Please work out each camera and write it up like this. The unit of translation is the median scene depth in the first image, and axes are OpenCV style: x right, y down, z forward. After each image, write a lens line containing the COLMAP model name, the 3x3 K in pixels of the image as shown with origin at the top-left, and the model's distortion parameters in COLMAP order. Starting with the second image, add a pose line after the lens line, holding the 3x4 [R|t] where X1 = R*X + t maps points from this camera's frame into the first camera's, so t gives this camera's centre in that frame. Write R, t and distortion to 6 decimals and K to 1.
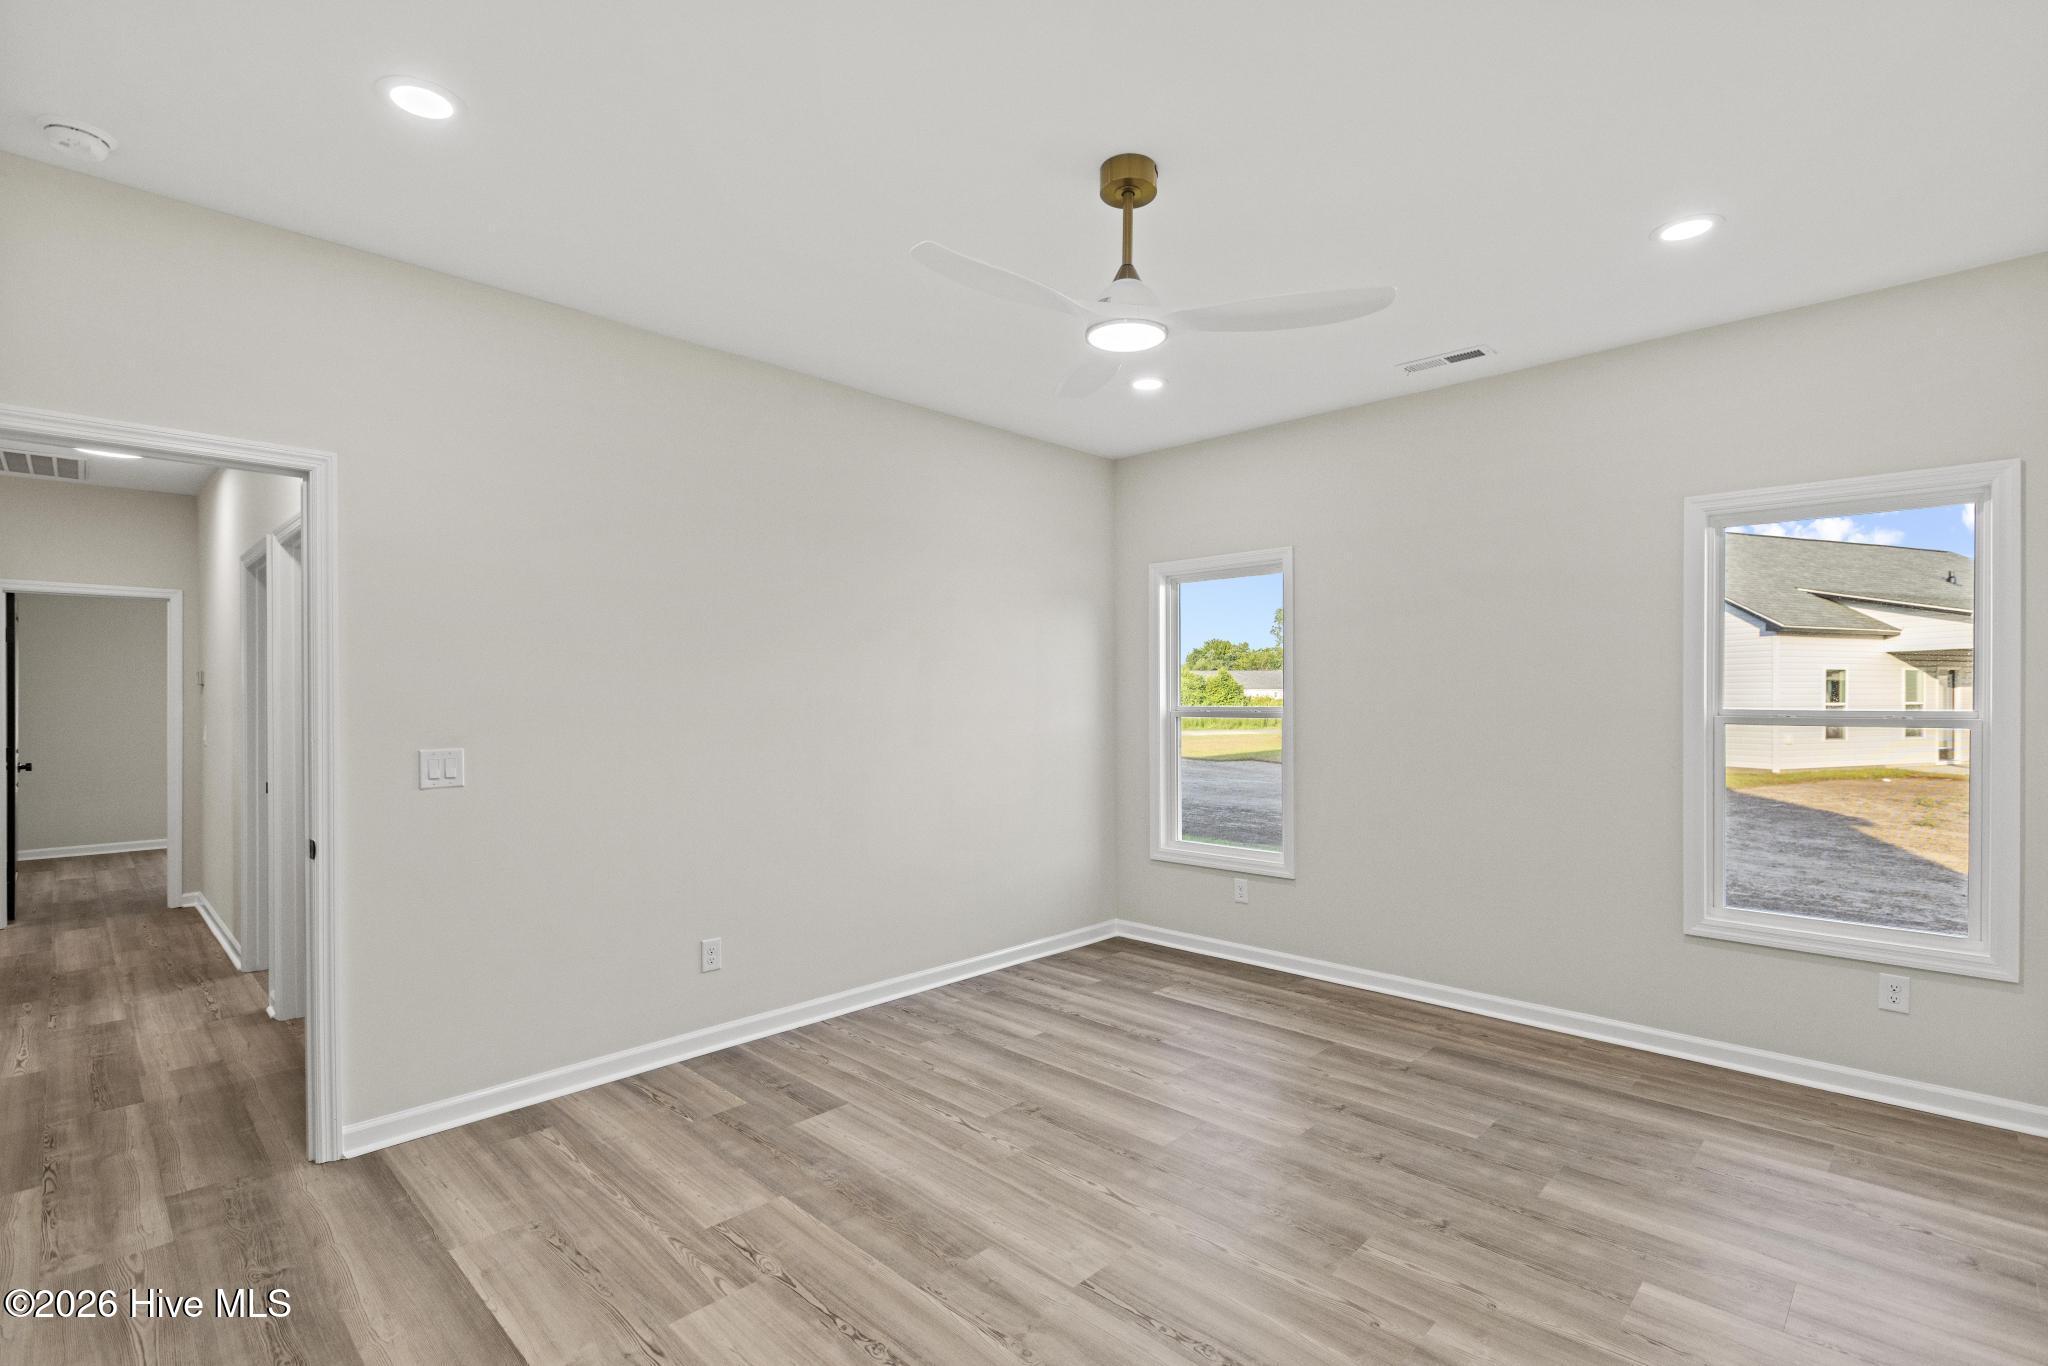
lens RADIAL K [[938.9, 0, 1032.2], [0, 938.9, 695.5], [0, 0, 1]] dist [-0.002367, -0.000758]
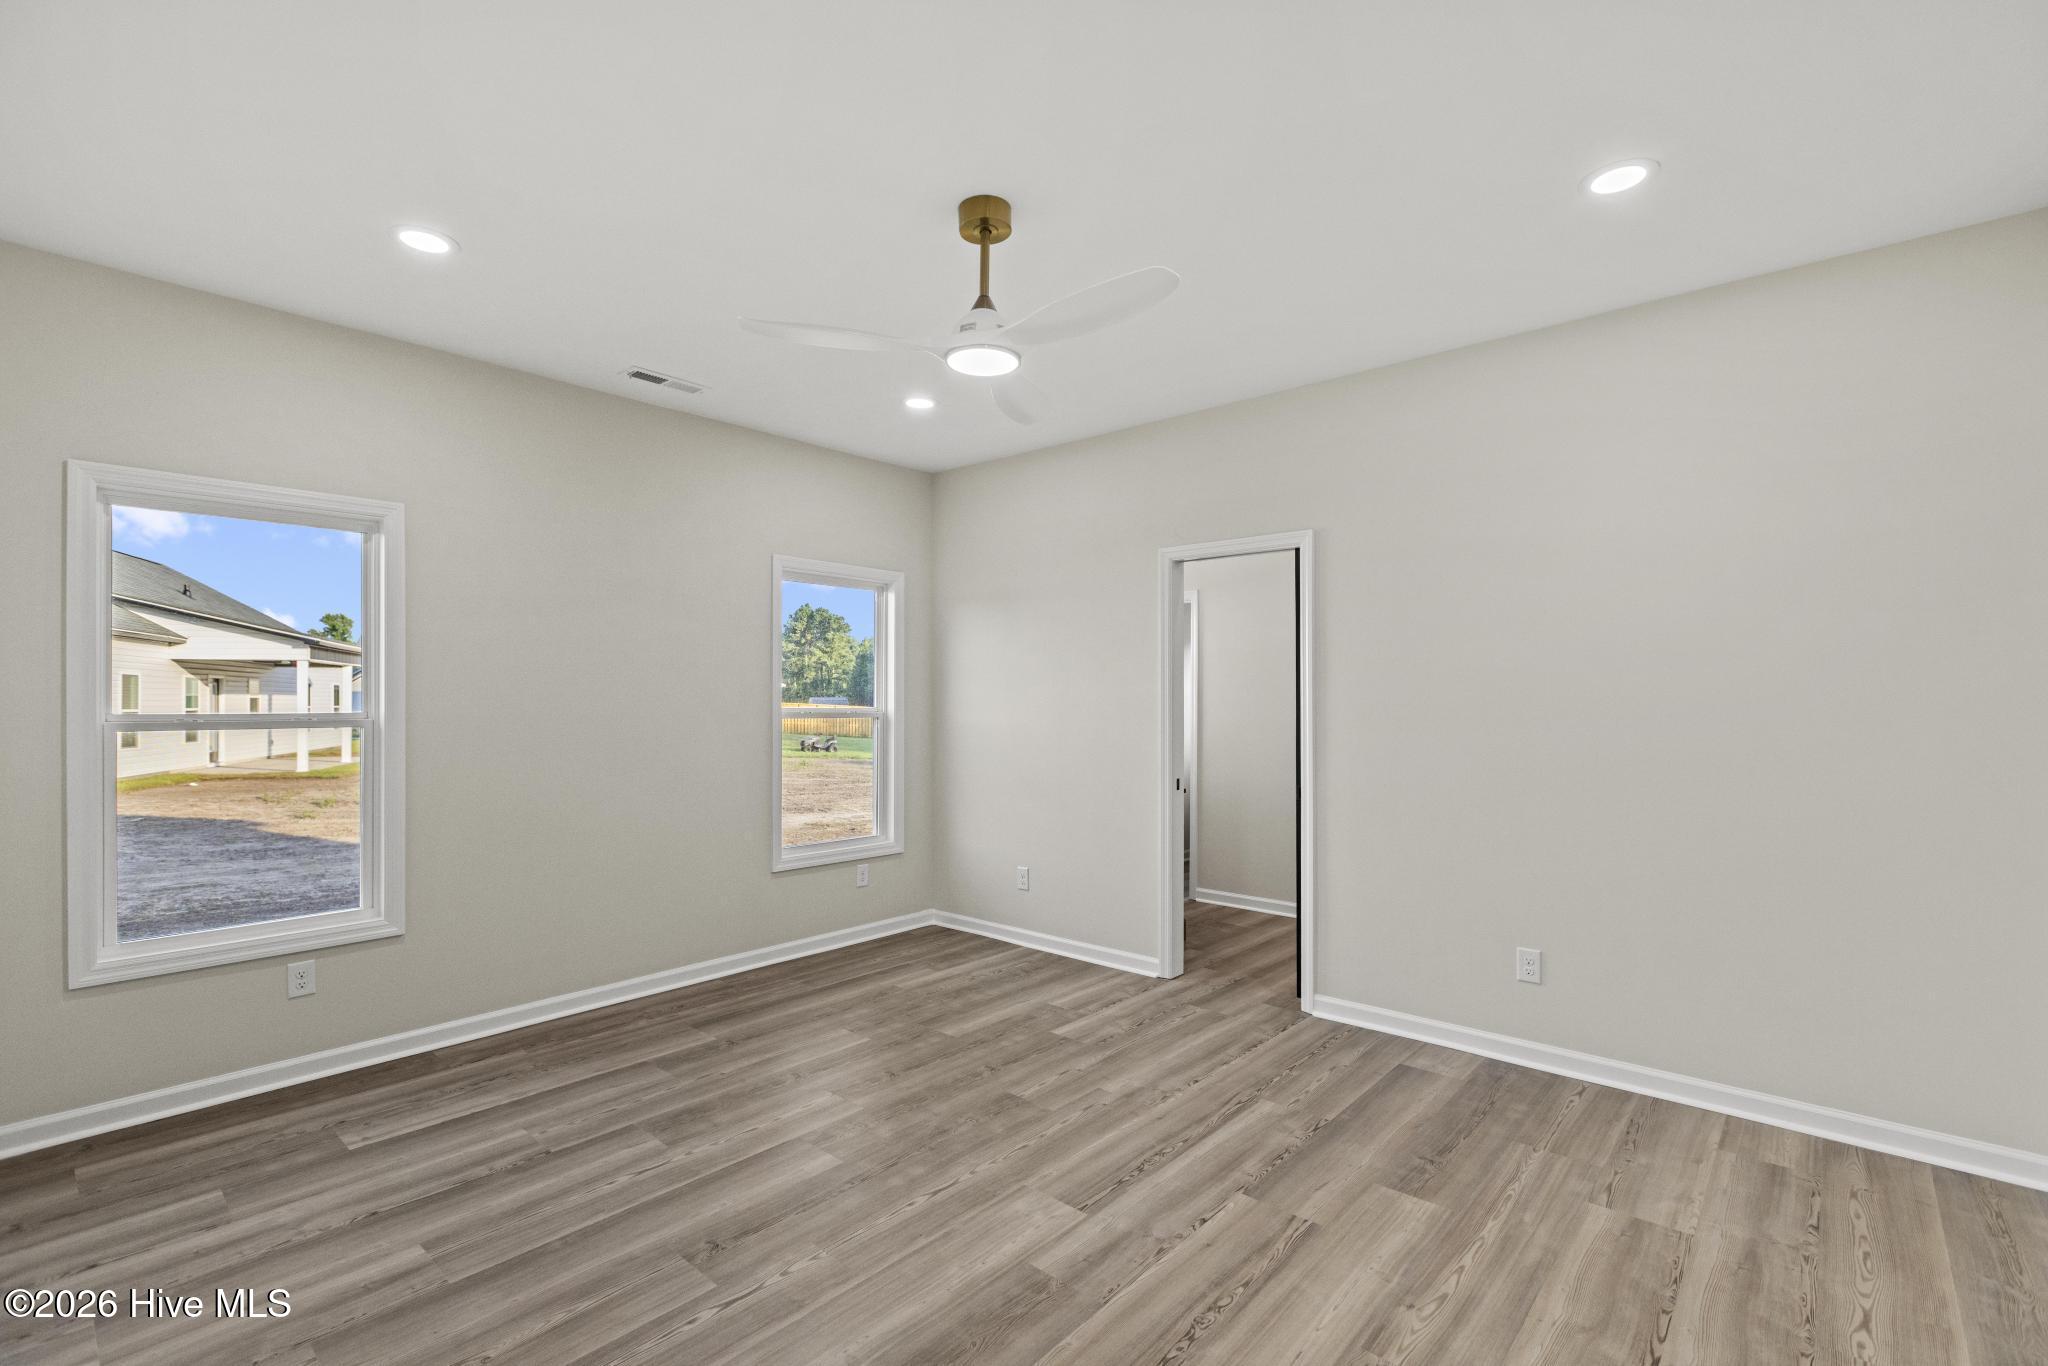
lens RADIAL K [[917.1, 0, 1023.5], [0, 917.1, 681.0], [0, 0, 1]] dist [0.003463, -0.001690]
pose [[-0.038734, 0.024367, 0.998952, -0.657914], [-0.000001, 0.999703, -0.024385, 0.009117], [-0.999250, -0.000945, -0.038723, 0.686357]]
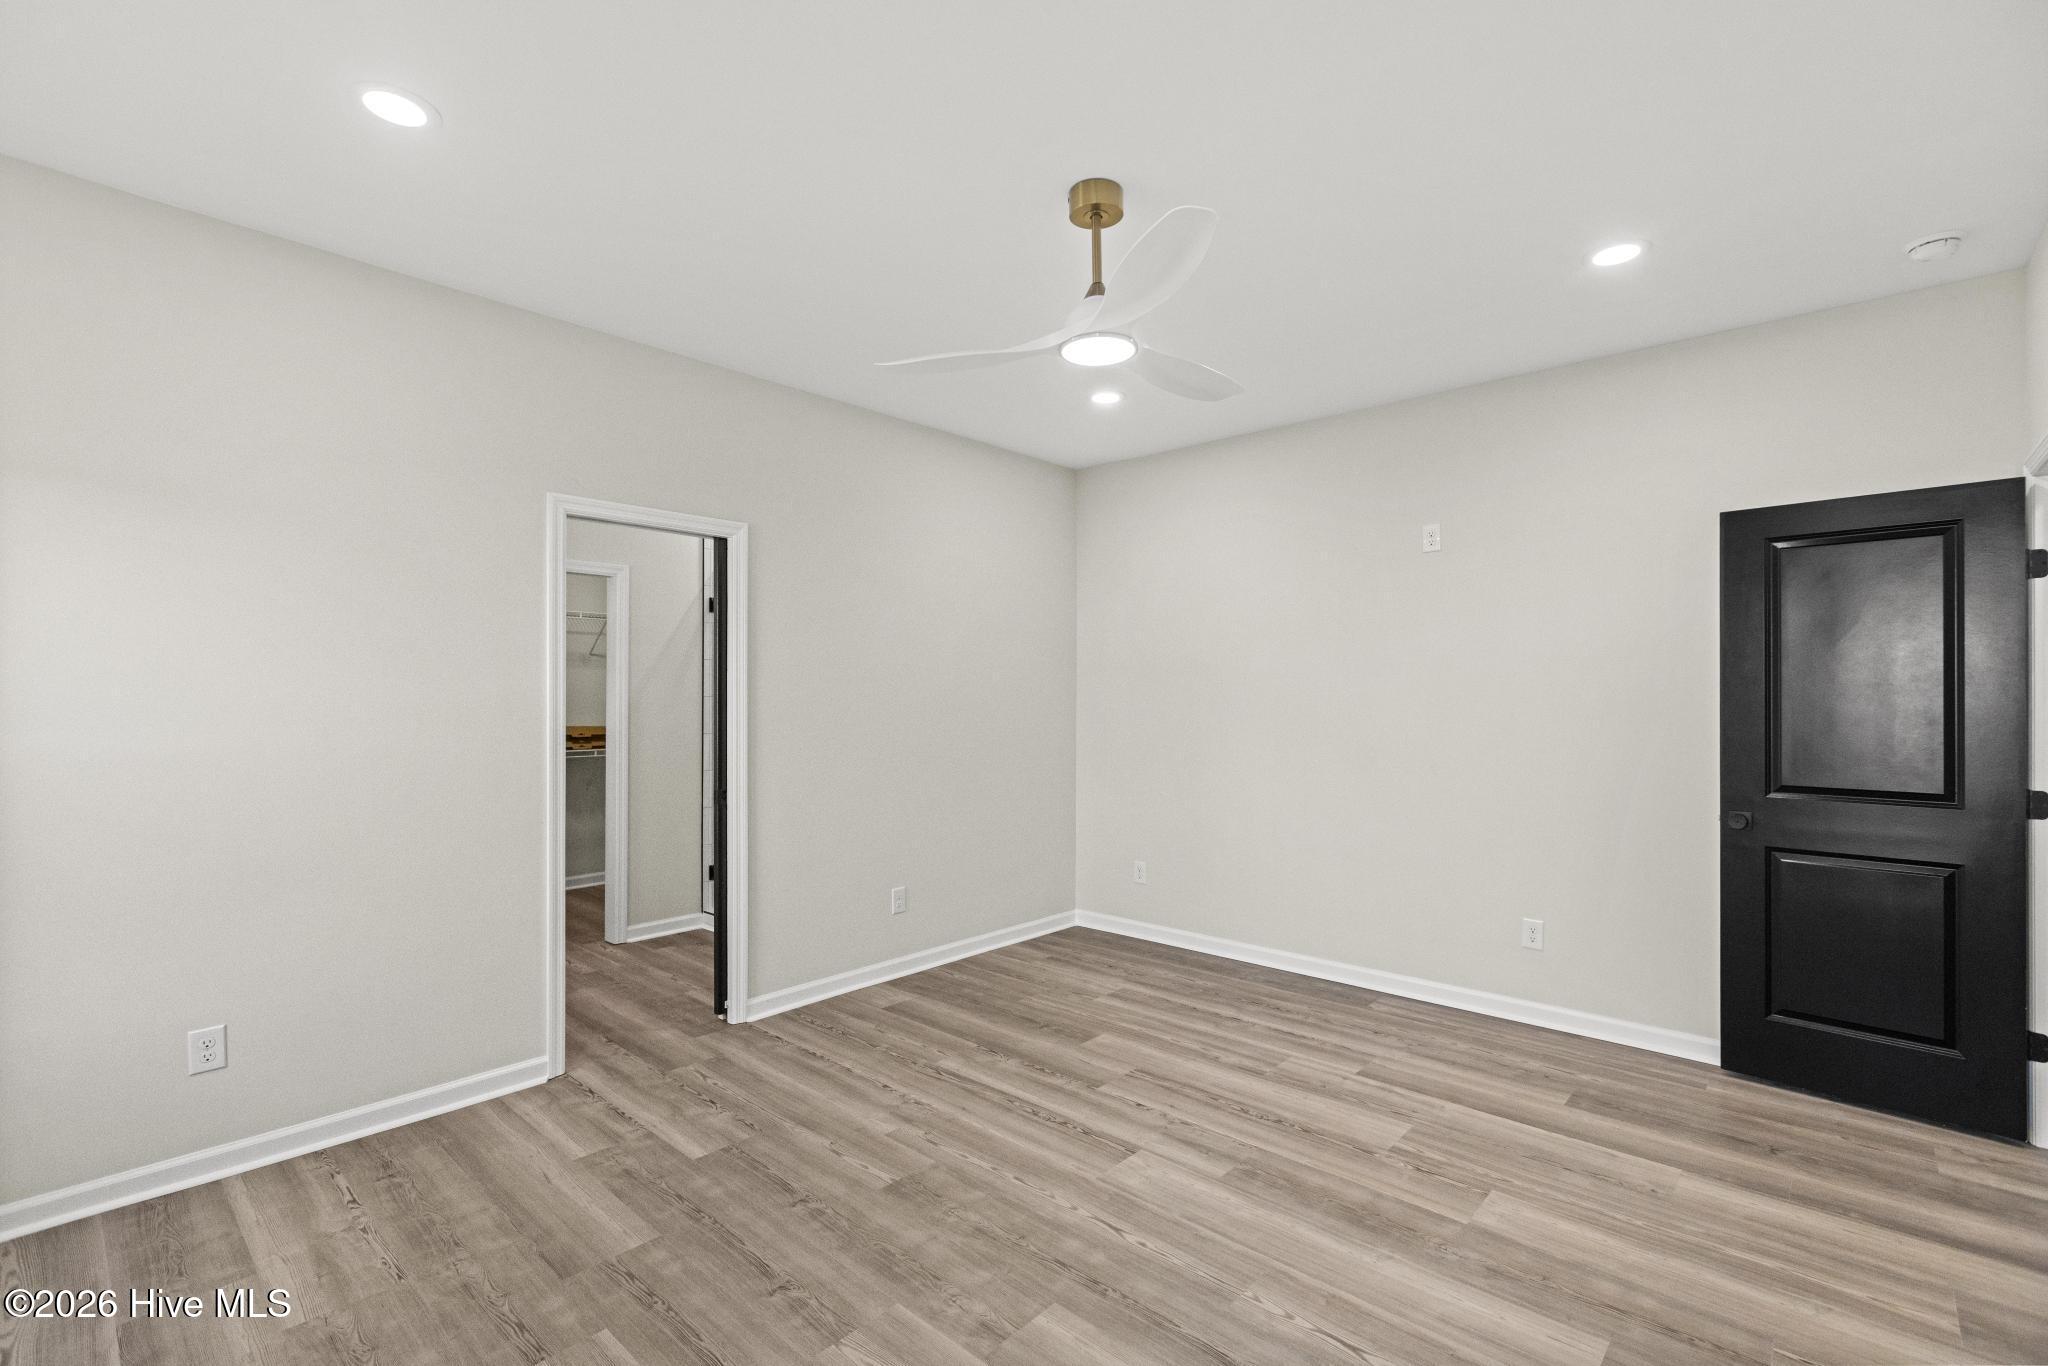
lens RADIAL K [[917.1, 0, 1027.8], [0, 917.1, 695.6], [0, 0, 1]] dist [0.003463, -0.001690]
pose [[-0.999396, 0.003510, -0.034579, 0.148351], [0.003491, 0.999994, 0.000599, 0.000428], [0.034581, 0.000478, -0.999402, 1.386303]]
